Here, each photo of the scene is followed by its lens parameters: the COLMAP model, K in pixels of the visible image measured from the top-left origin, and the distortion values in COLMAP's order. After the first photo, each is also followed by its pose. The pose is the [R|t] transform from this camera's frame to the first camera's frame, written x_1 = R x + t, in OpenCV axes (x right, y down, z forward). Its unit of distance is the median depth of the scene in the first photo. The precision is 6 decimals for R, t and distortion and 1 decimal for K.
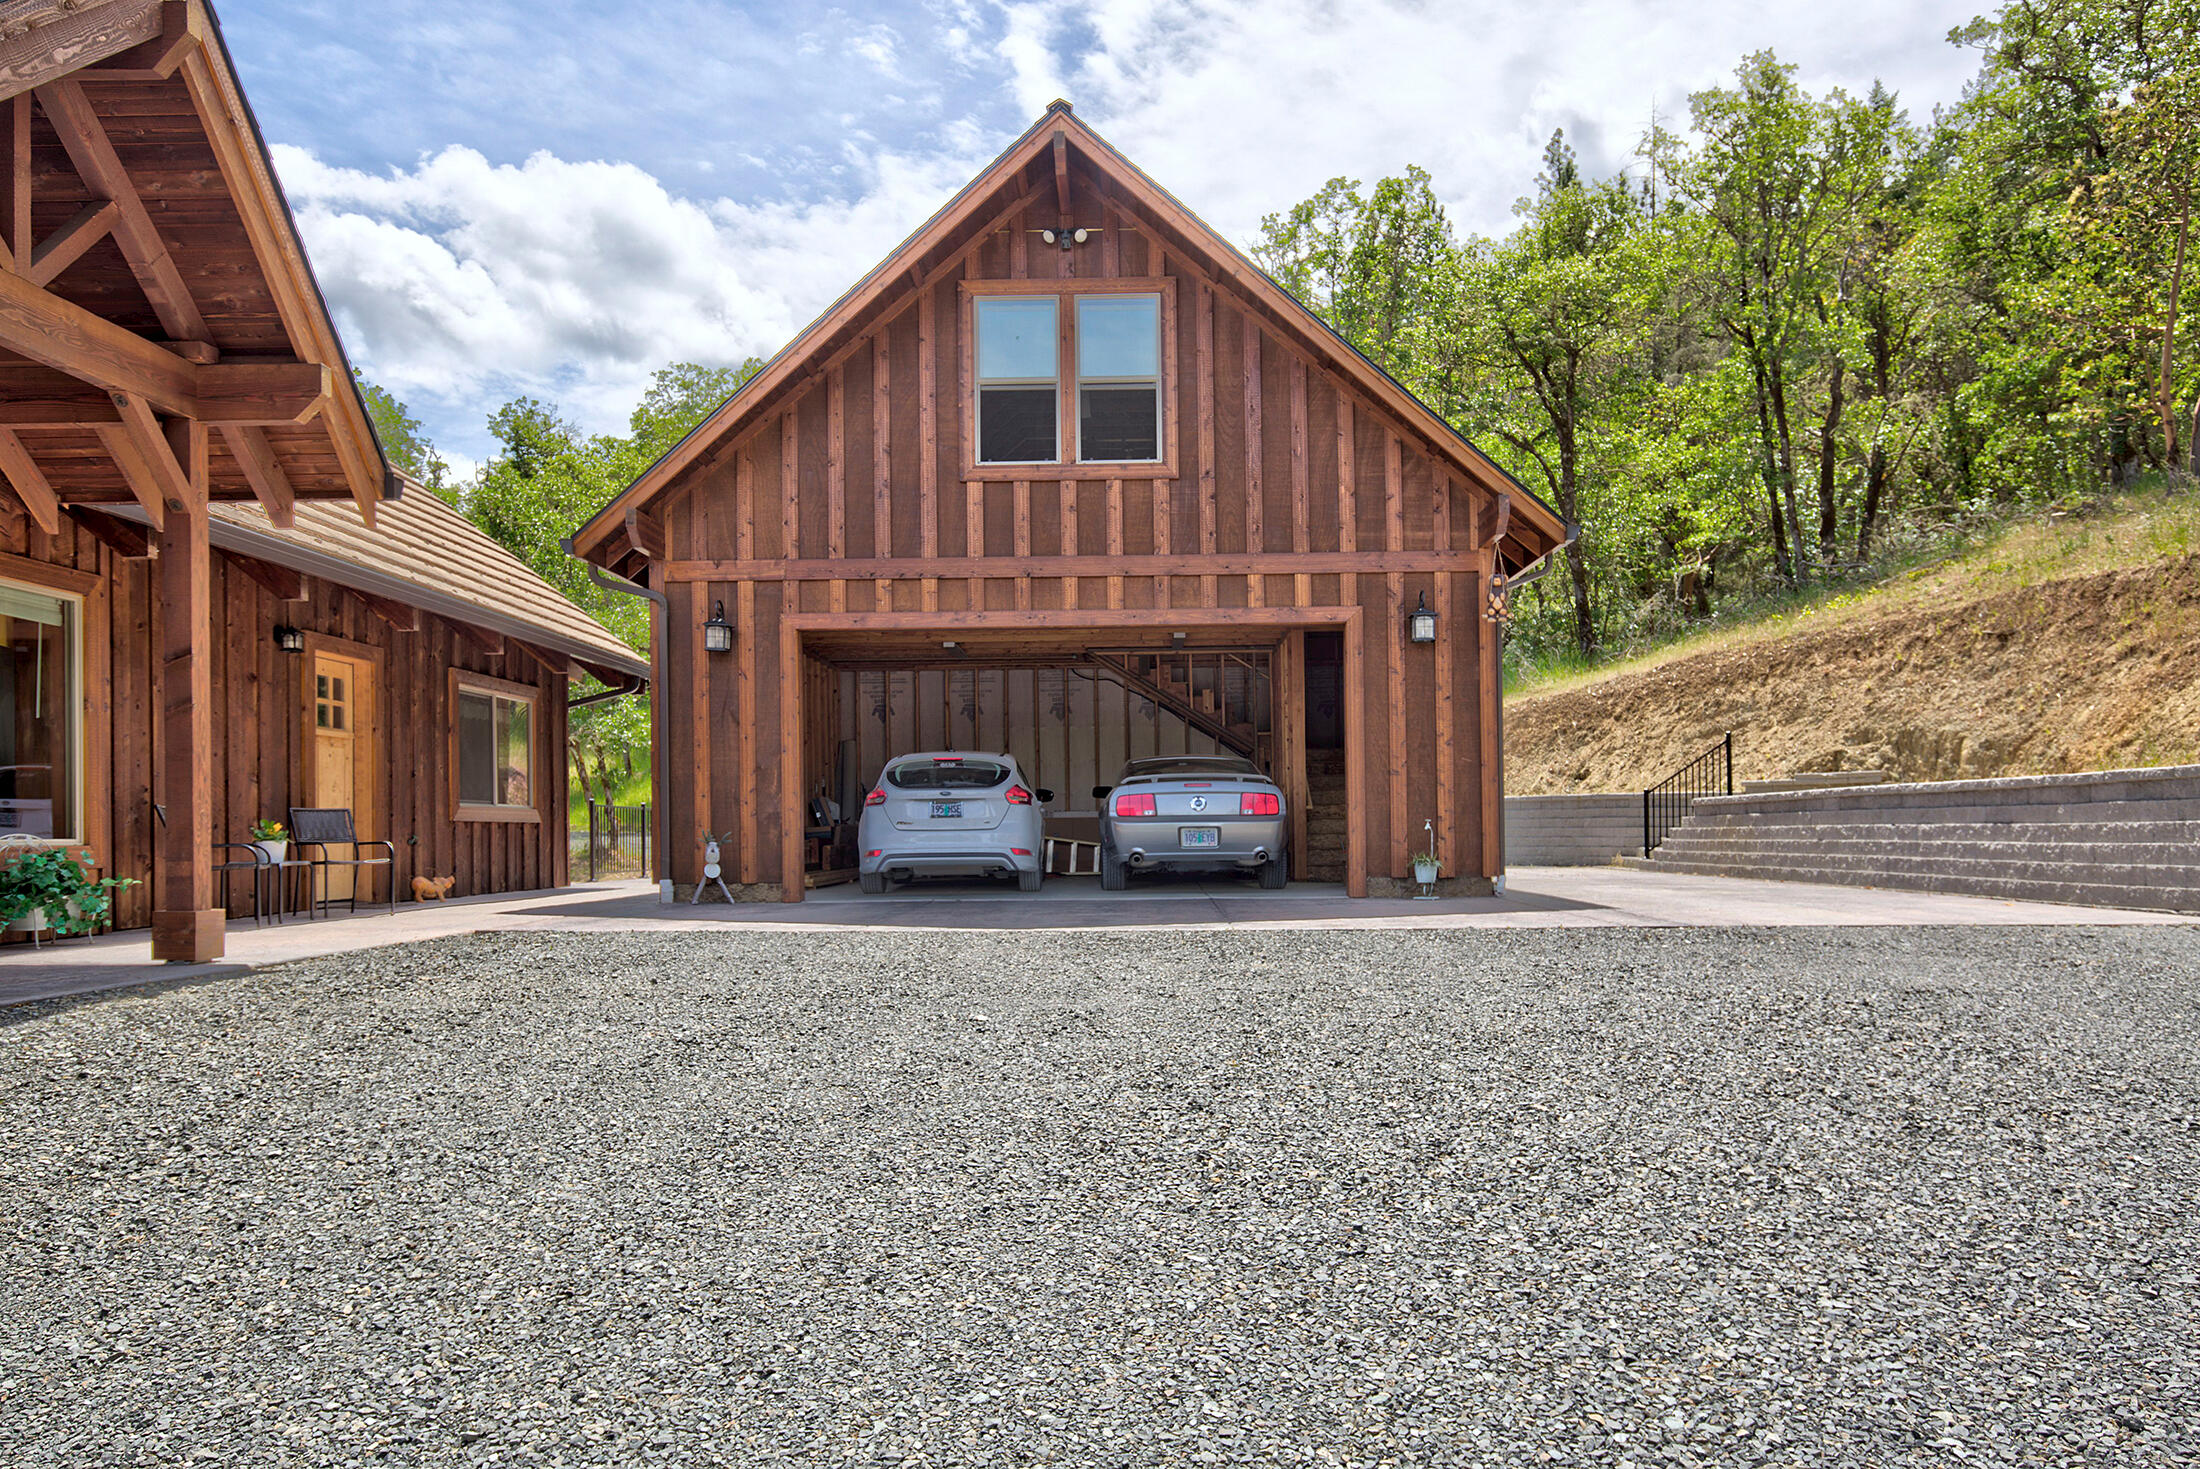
lens RADIAL K [[1497.8, 0, 1099.4], [0, 1497.8, 830.2], [0, 0, 1]] dist [0.000855, 0.025793]
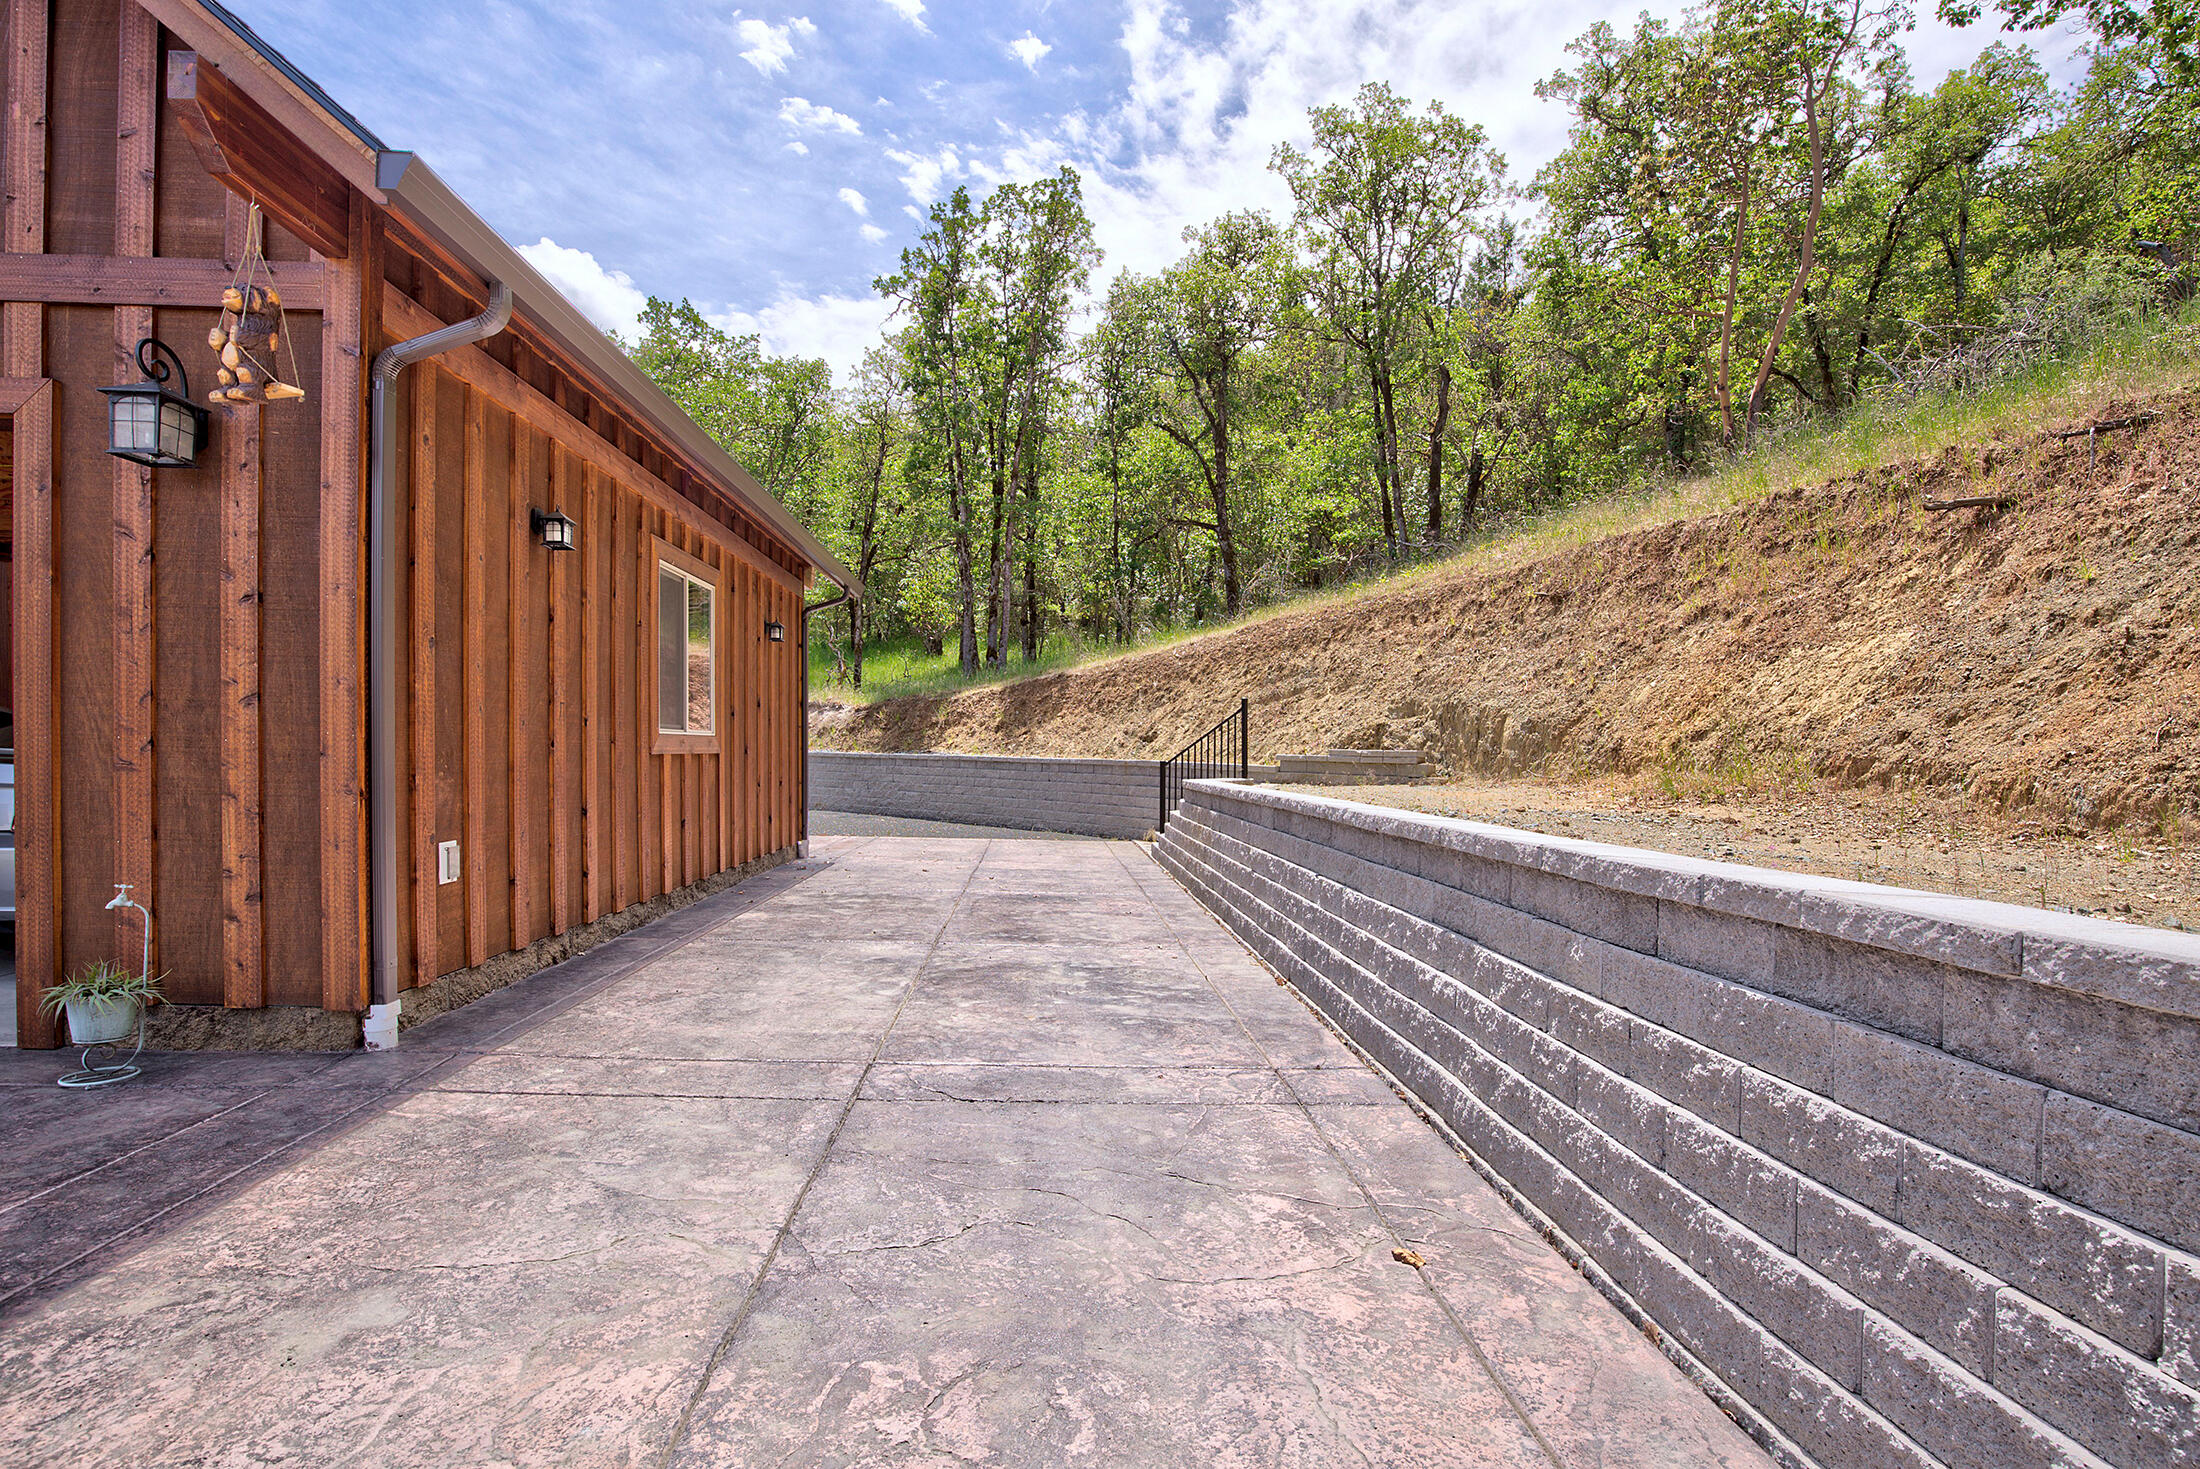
lens RADIAL K [[983.3, 0, 1093.1], [0, 983.3, 746.4], [0, 0, 1]] dist [-0.014855, -0.000271]
pose [[0.997074, 0.031849, 0.069492, 0.431359], [-0.031668, 0.999492, -0.003702, -0.049060], [-0.069575, 0.001490, 0.997576, 0.661230]]
